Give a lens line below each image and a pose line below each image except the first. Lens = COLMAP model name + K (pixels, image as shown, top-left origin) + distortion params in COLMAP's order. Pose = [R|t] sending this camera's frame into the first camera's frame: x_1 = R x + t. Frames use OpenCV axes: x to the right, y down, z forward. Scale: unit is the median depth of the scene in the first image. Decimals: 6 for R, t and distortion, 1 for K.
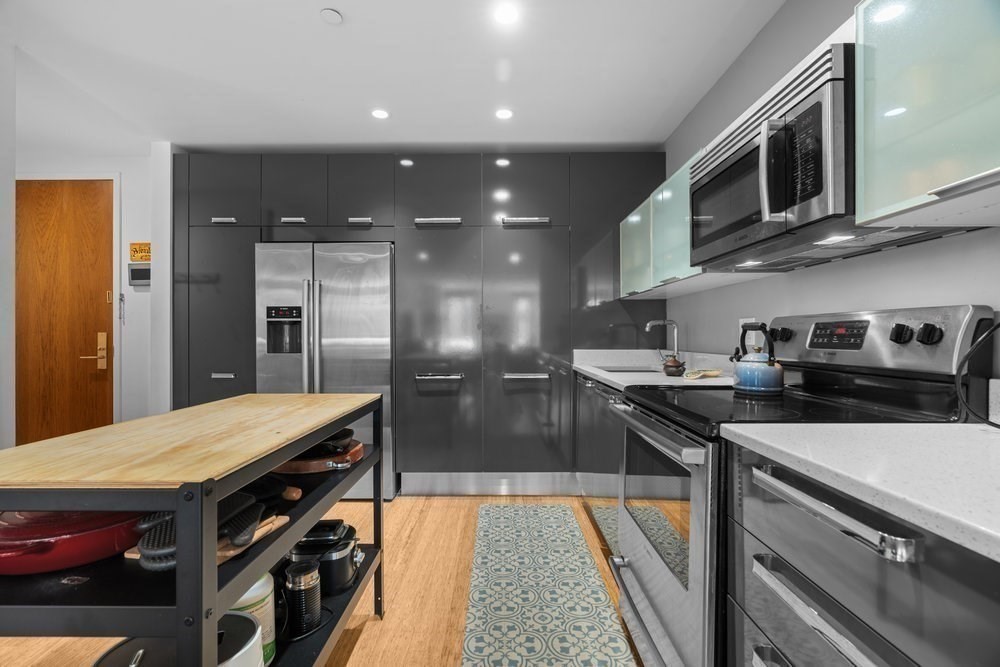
lens RADIAL K [[454.4, 0, 494.3], [0, 454.4, 349.1], [0, 0, 1]] dist [-0.004555, -0.000277]
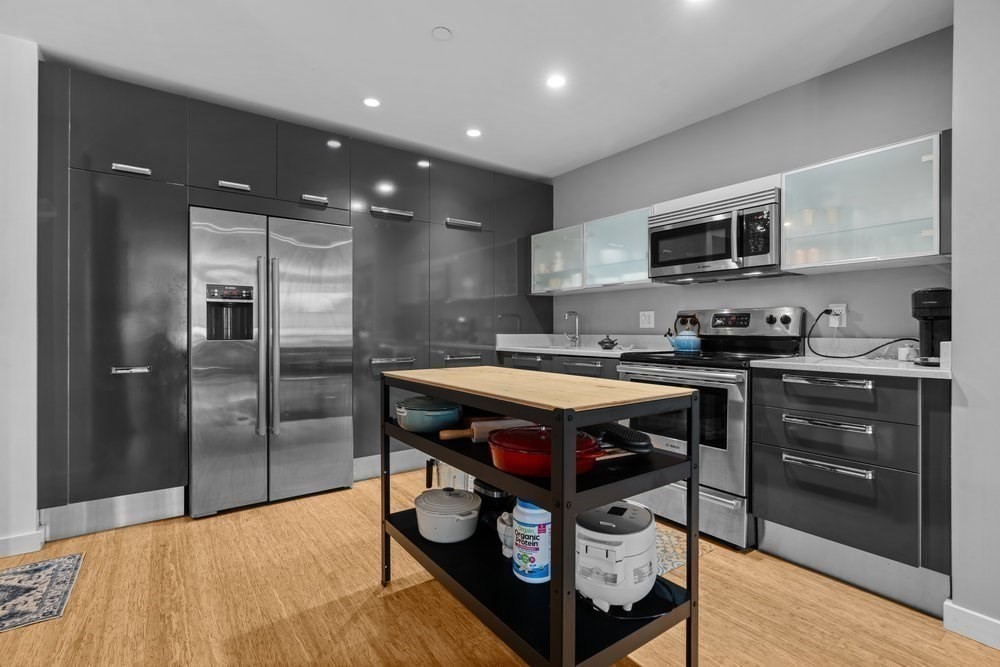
lens RADIAL K [[468.7, 0, 499.0], [0, 468.7, 338.1], [0, 0, 1]] dist [0.000888, 0.001477]
pose [[0.809111, -0.009748, 0.587576, -0.705309], [0.014754, 0.999884, -0.003728, 0.020920], [-0.587471, 0.011686, 0.809161, -0.019475]]
